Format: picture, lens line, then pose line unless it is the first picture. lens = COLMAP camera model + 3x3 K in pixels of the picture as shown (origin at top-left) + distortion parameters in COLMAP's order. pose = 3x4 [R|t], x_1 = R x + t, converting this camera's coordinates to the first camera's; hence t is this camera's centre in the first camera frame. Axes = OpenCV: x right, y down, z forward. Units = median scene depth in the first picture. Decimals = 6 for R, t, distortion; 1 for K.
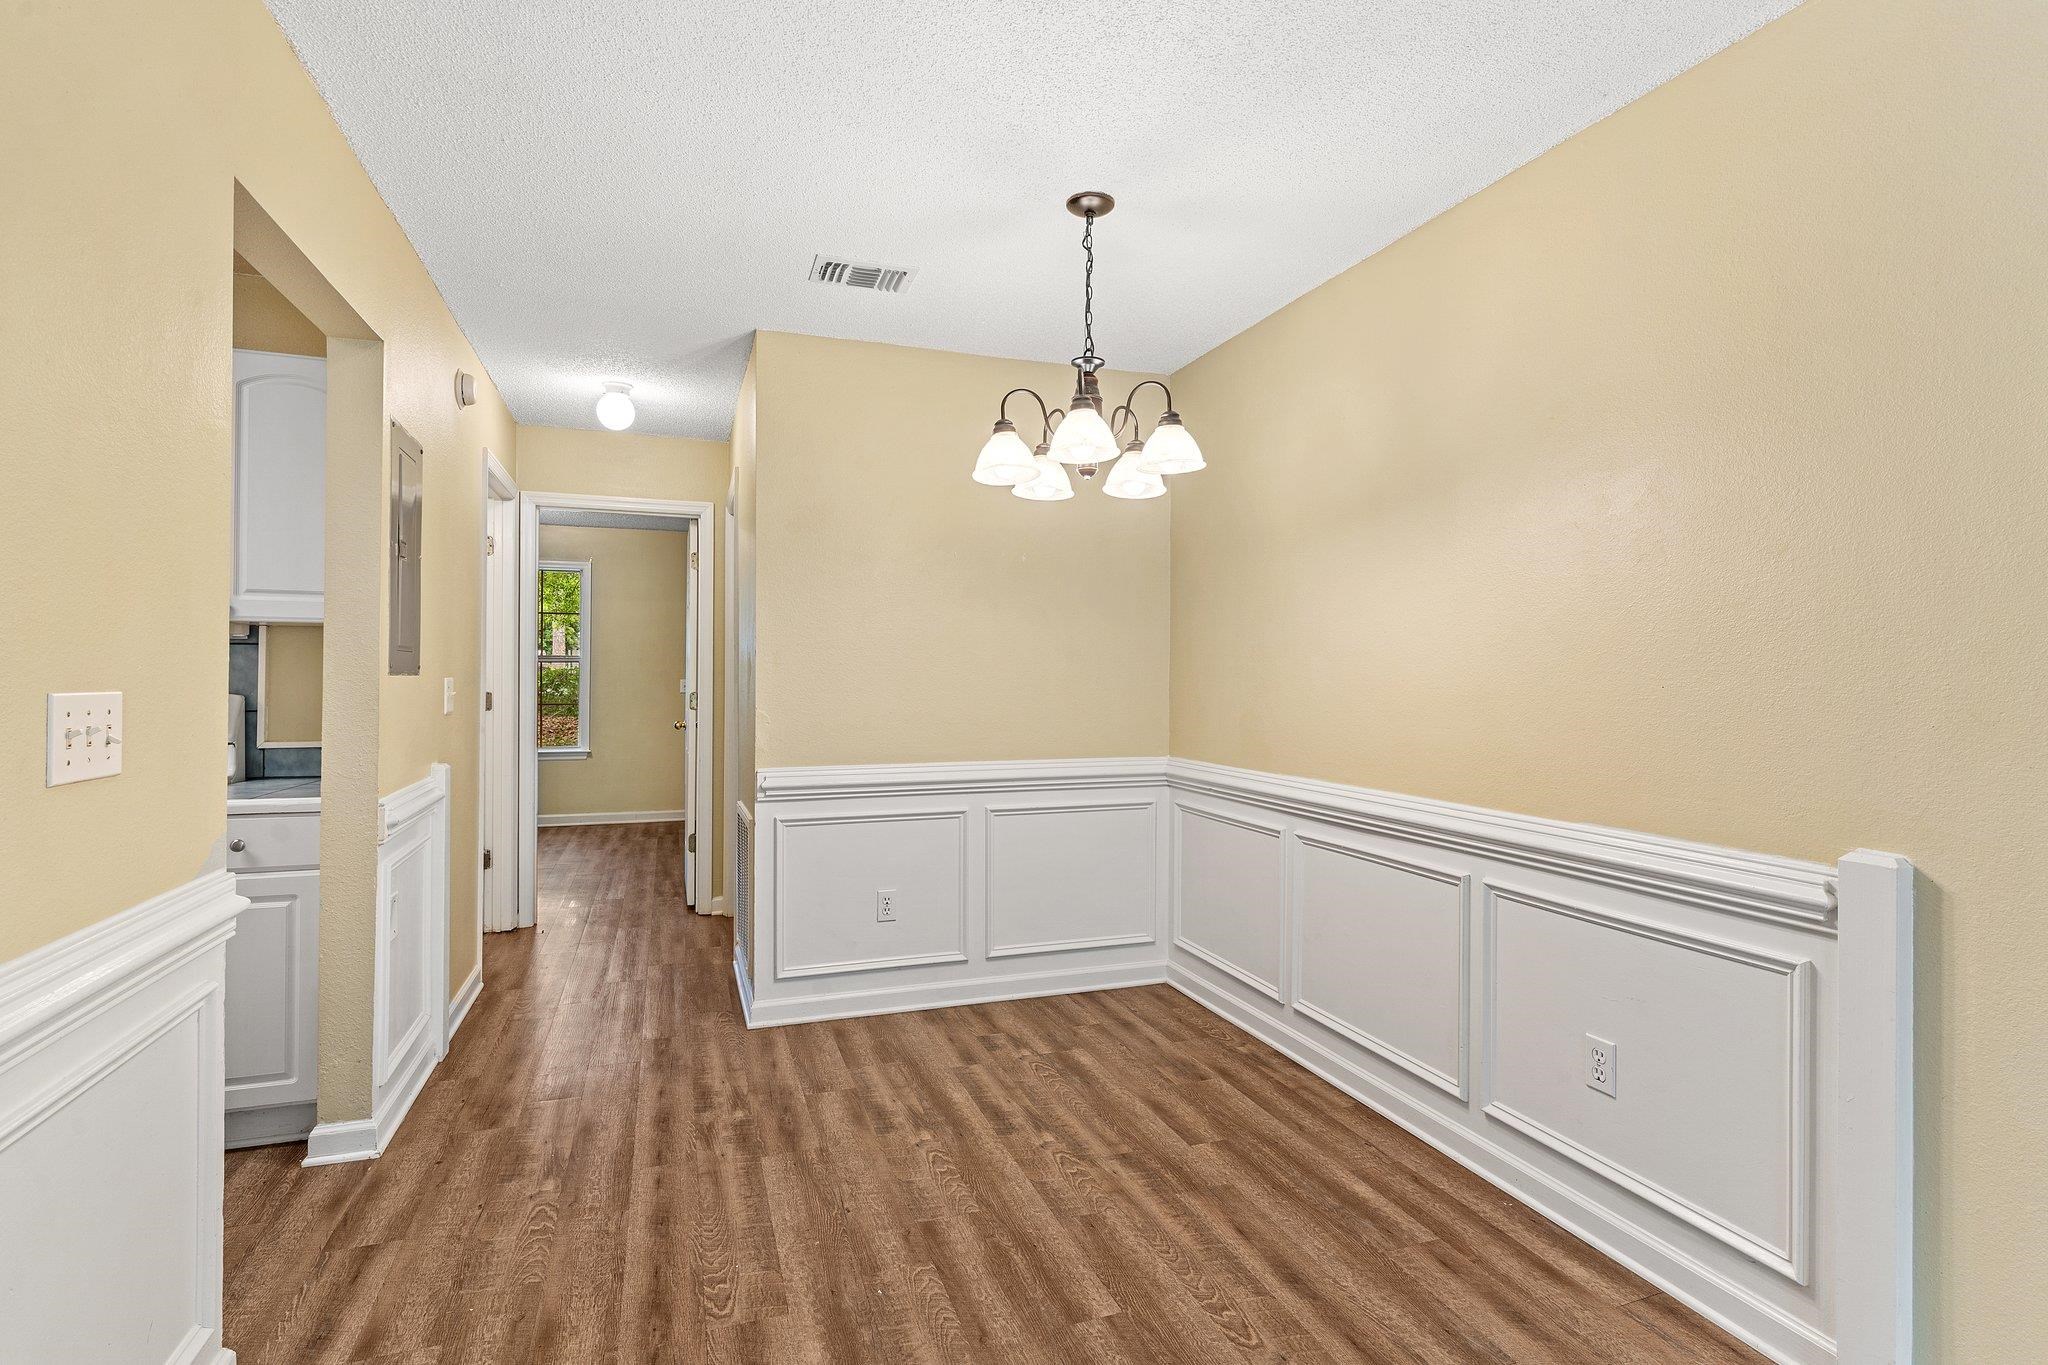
lens RADIAL K [[985.4, 0, 1019.5], [0, 985.4, 679.1], [0, 0, 1]] dist [0.005755, -0.002044]
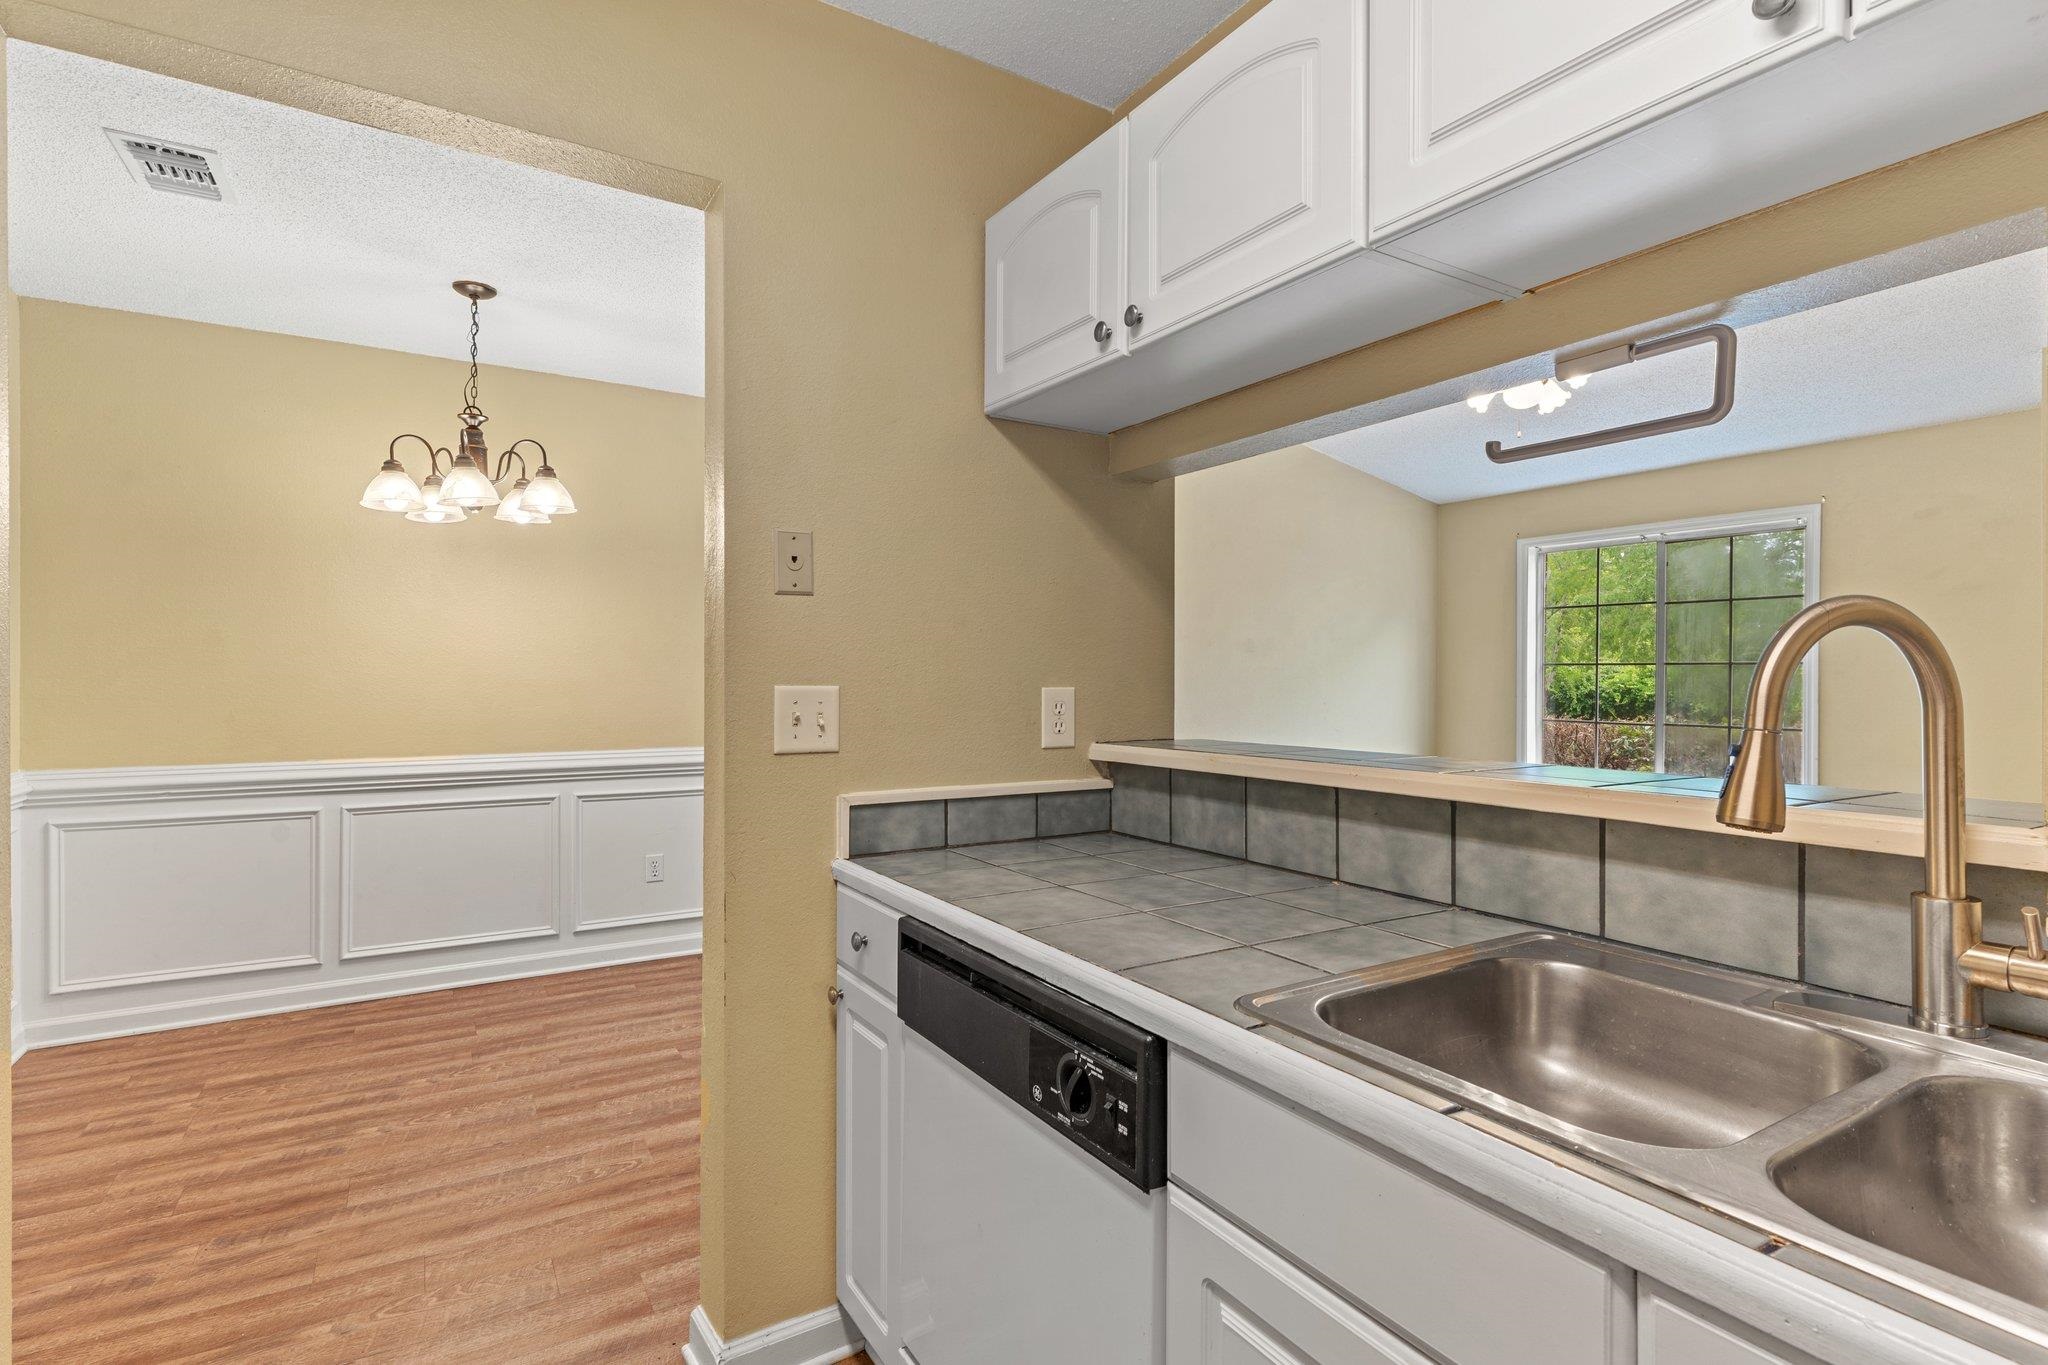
lens RADIAL K [[985.4, 0, 1014.4], [0, 985.4, 694.8], [0, 0, 1]] dist [0.005755, -0.002044]
pose [[-0.198857, -0.027258, 0.979649, -1.208970], [-0.003205, 0.999626, 0.027163, -0.012861], [-0.980023, 0.002261, -0.198870, 0.552794]]
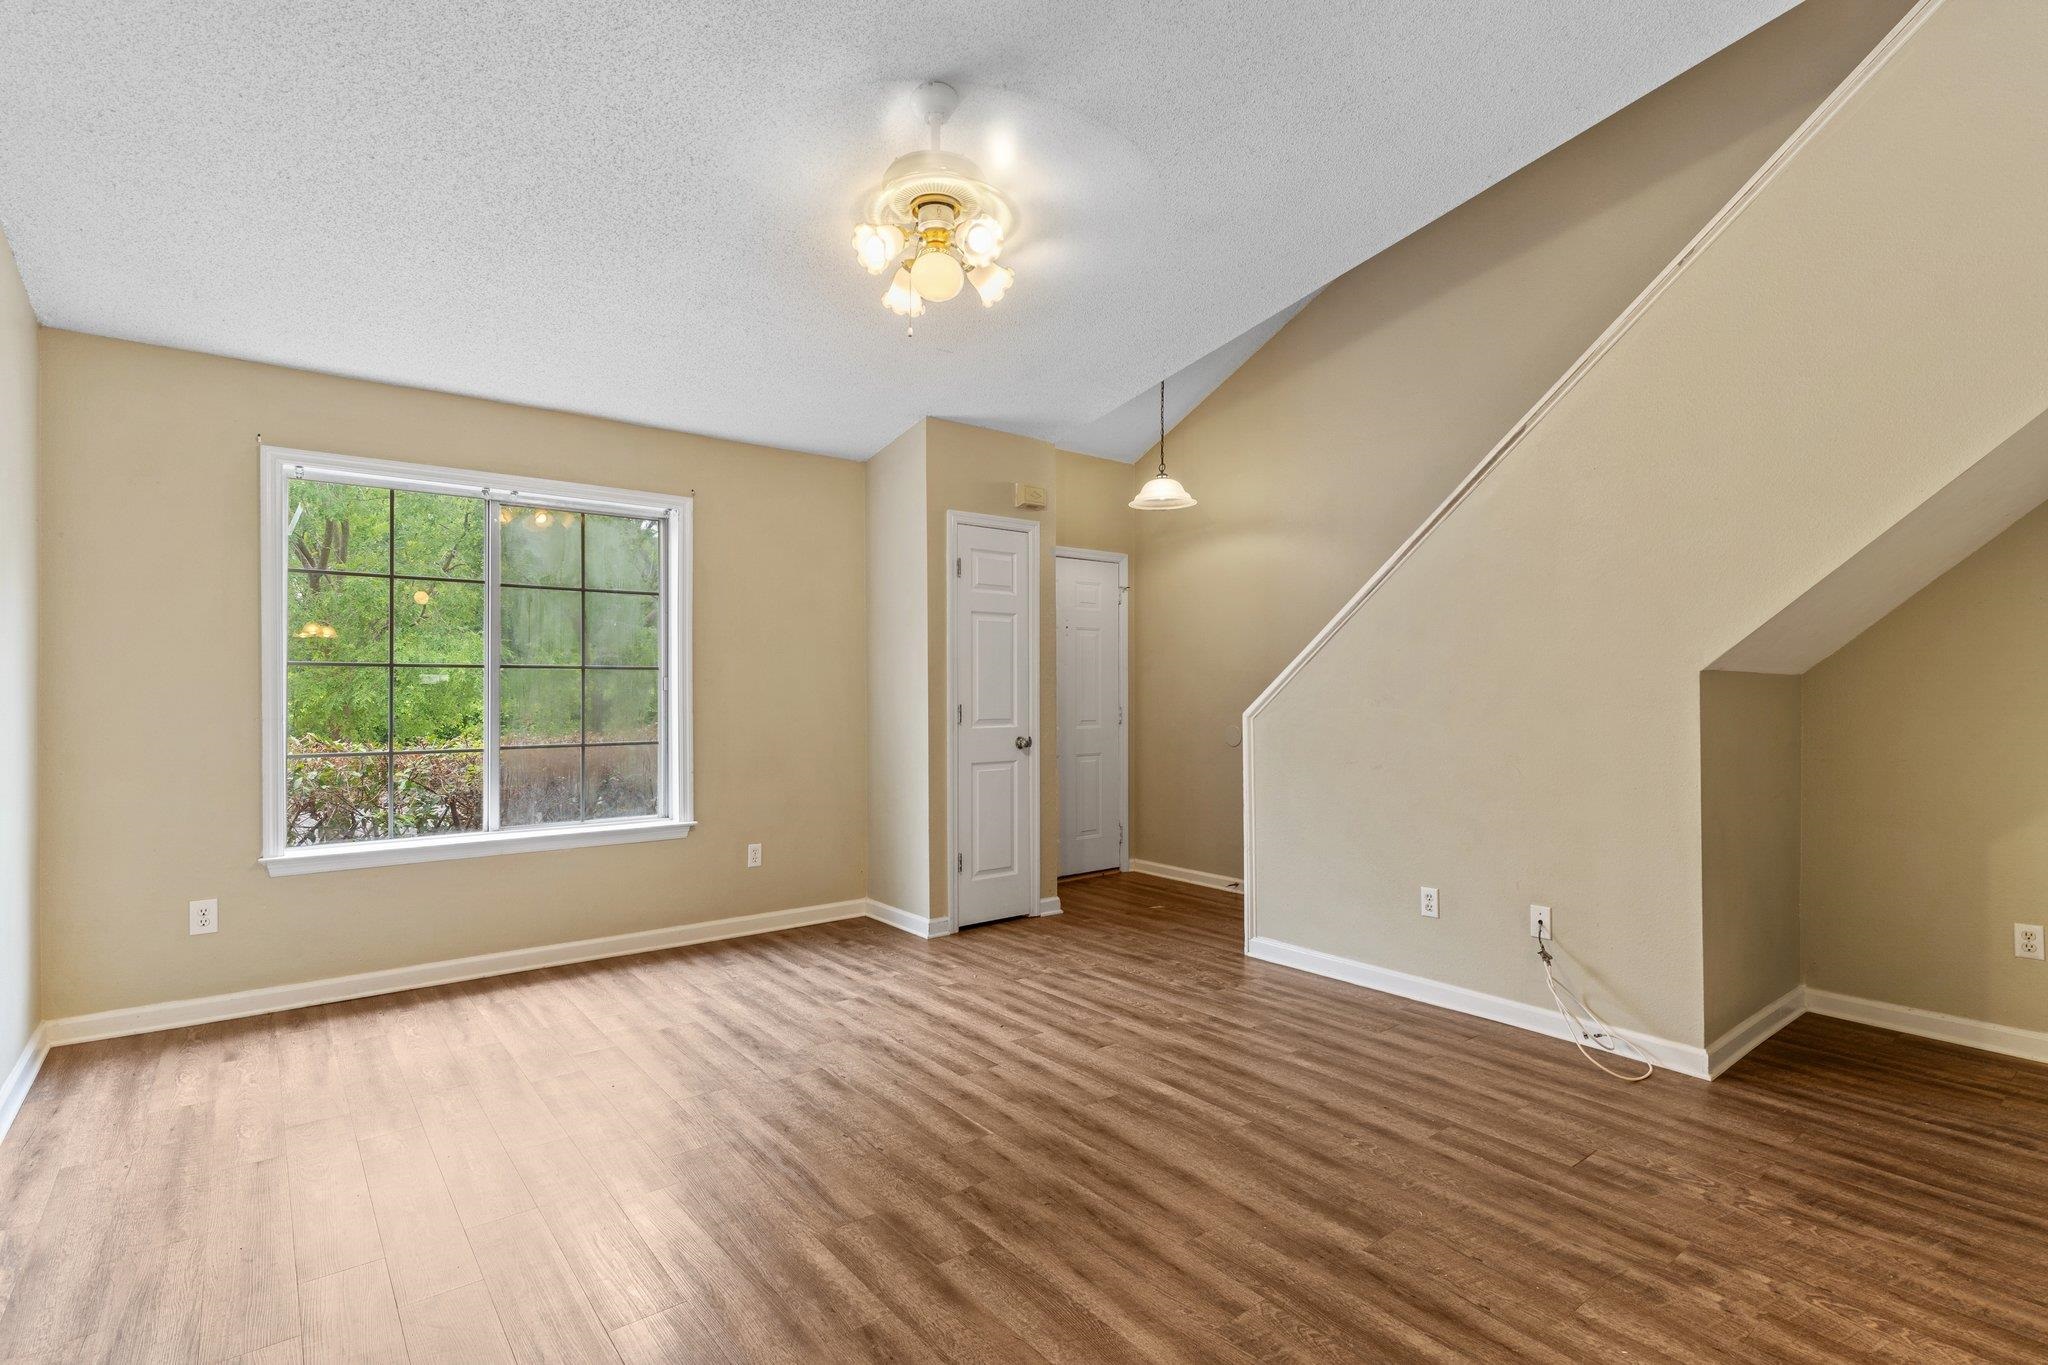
lens RADIAL K [[985.4, 0, 1018.3], [0, 985.4, 682.2], [0, 0, 1]] dist [0.005755, -0.002044]
pose [[-0.945479, -0.010467, -0.325516, 0.375810], [-0.009430, 0.999944, -0.004764, -0.001790], [0.325548, -0.001435, -0.945524, 0.512162]]
